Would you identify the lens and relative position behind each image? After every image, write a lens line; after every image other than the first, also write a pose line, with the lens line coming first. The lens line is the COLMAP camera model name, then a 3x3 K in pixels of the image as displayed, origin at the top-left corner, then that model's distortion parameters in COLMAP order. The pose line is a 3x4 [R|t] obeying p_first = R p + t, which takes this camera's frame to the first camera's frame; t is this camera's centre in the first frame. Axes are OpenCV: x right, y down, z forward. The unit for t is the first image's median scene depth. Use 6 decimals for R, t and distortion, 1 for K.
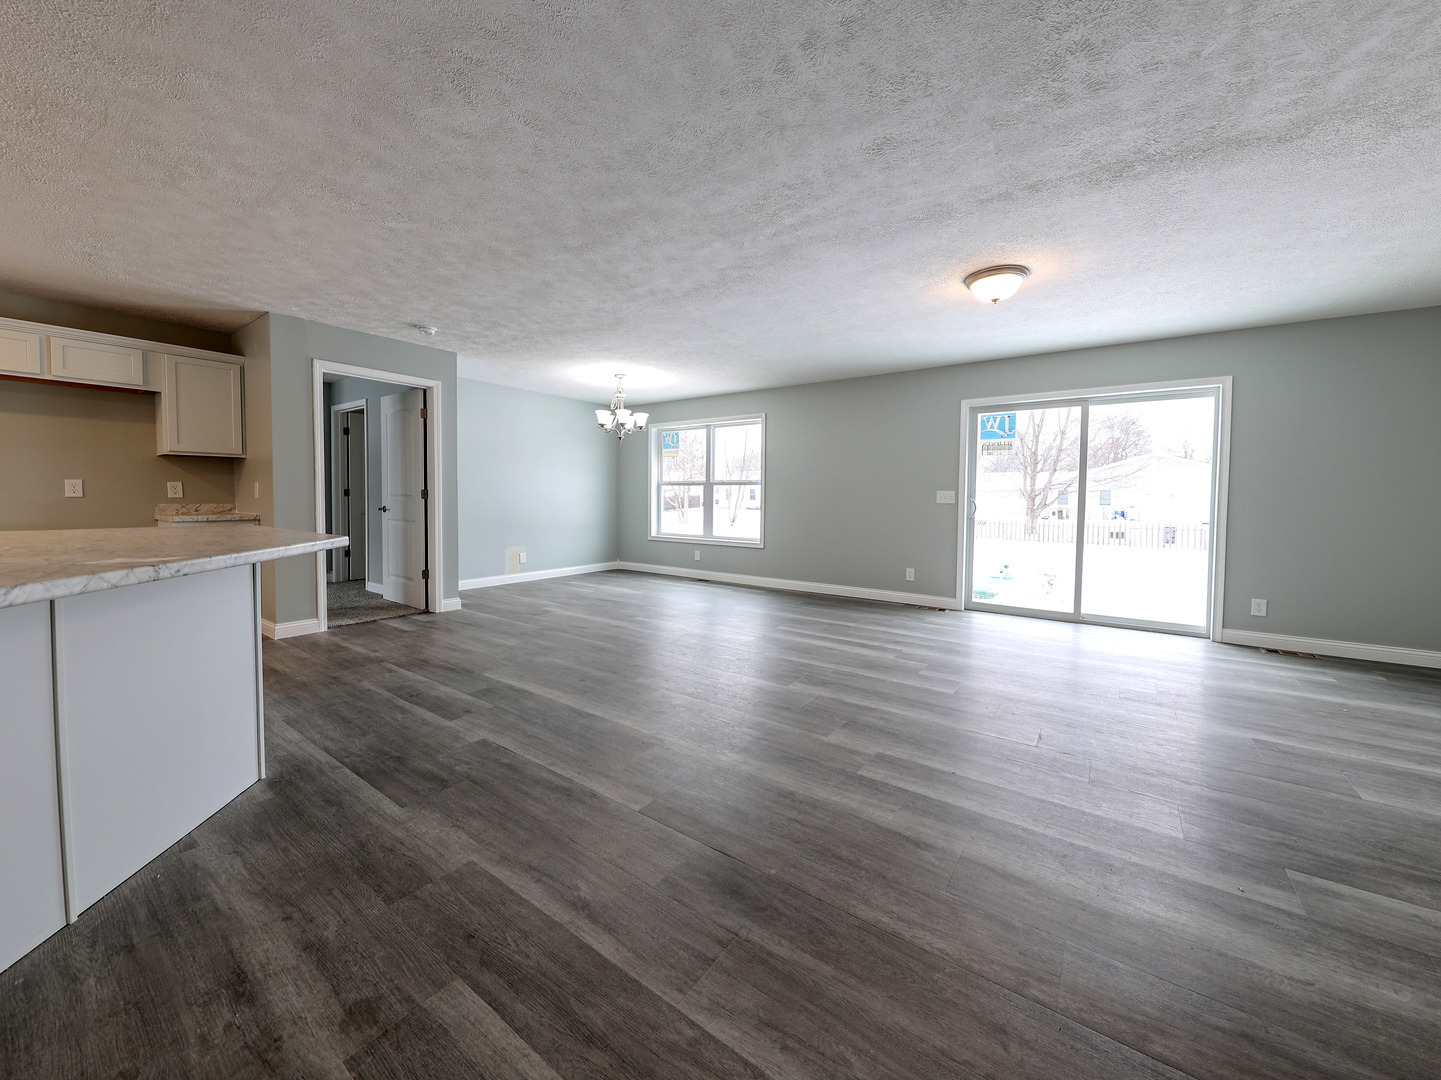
lens RADIAL K [[530.4, 0, 712.5], [0, 530.4, 540.6], [0, 0, 1]] dist [0.002978, -0.002832]
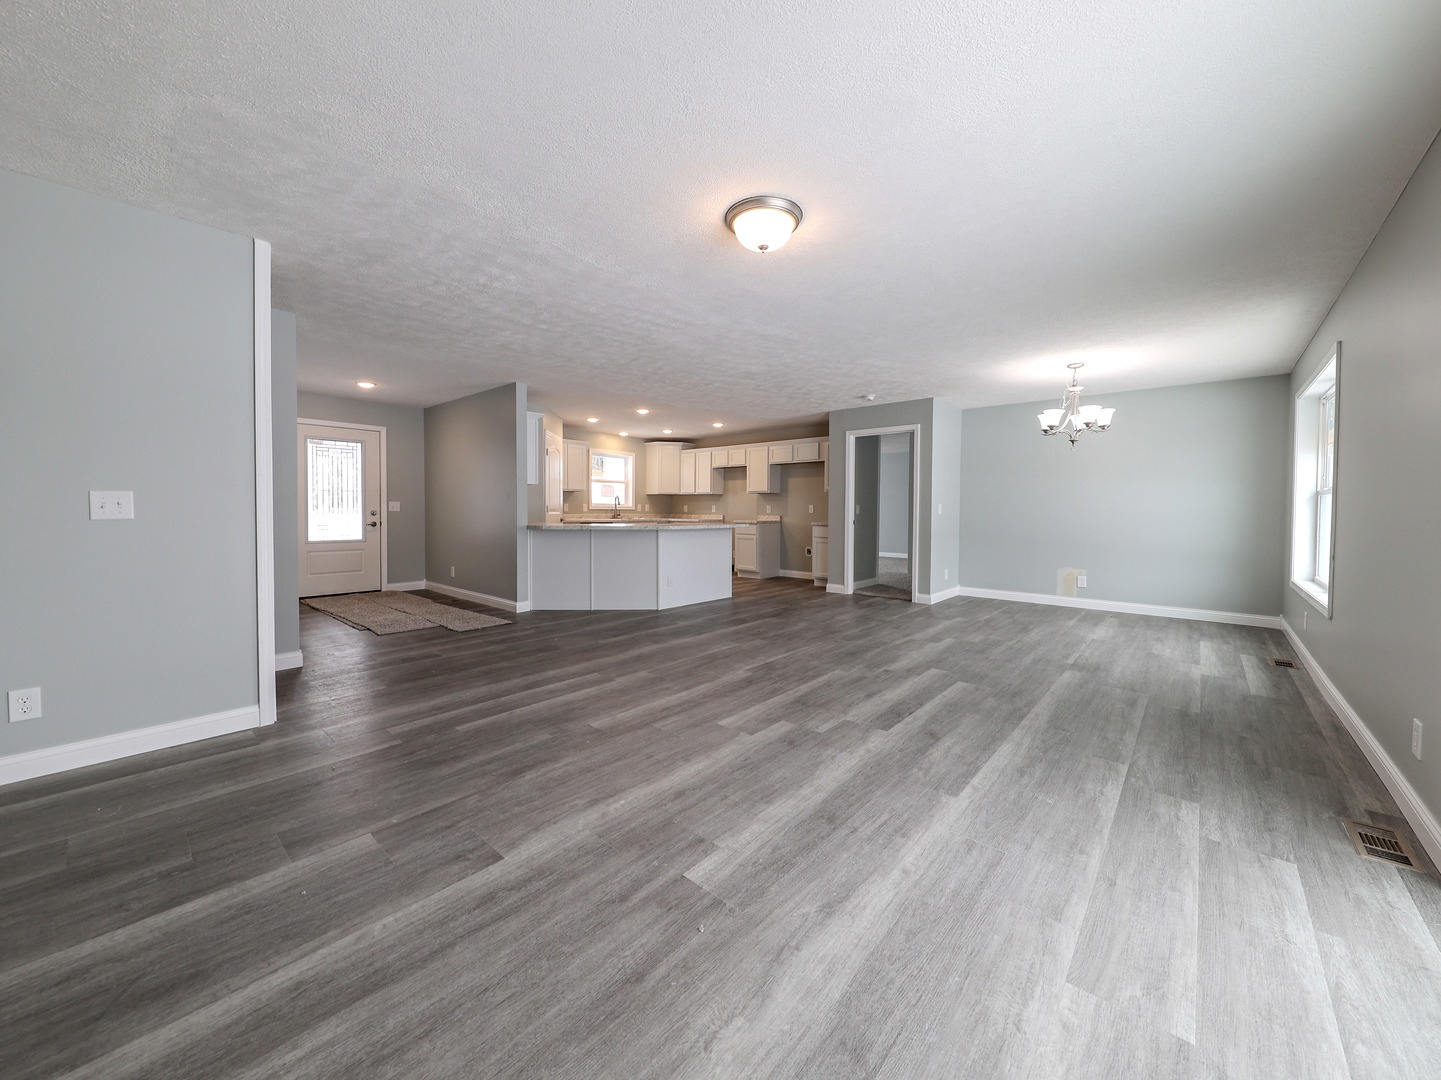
lens RADIAL K [[530.4, 0, 720.9], [0, 530.4, 523.4], [0, 0, 1]] dist [0.002978, -0.002832]
pose [[-0.067847, 0.014911, -0.997584, 1.043353], [-0.090494, 0.995675, 0.021037, -0.052761], [0.993583, 0.091703, -0.066204, 0.803609]]
